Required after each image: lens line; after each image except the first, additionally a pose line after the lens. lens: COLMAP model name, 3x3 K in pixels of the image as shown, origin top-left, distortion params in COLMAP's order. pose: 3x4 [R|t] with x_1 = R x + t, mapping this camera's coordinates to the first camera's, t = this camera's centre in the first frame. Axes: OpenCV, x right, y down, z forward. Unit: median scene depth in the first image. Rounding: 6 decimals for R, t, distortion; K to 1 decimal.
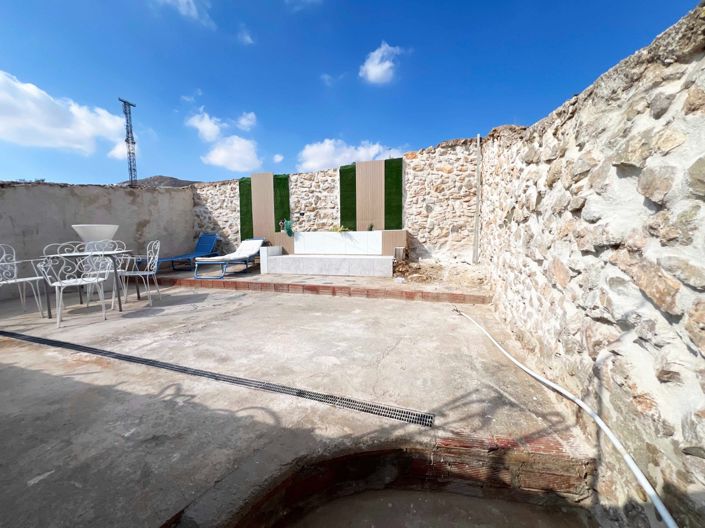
lens RADIAL K [[284.0, 0, 353.5], [0, 284.0, 264.2], [0, 0, 1]] dist [-0.008002, 0.000928]
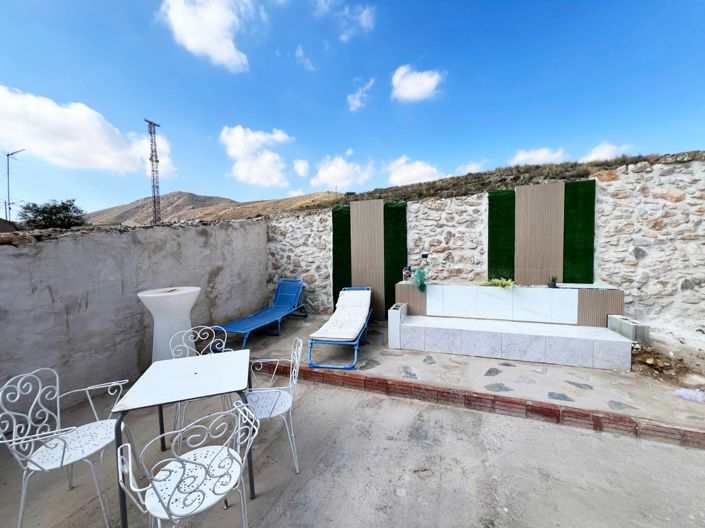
lens RADIAL K [[284.0, 0, 352.4], [0, 284.0, 264.6], [0, 0, 1]] dist [-0.008002, 0.000928]
pose [[0.998917, -0.004719, -0.046282, -0.347858], [0.002865, 0.999194, -0.040030, -0.130282], [0.046433, 0.039854, 0.998126, 0.271331]]
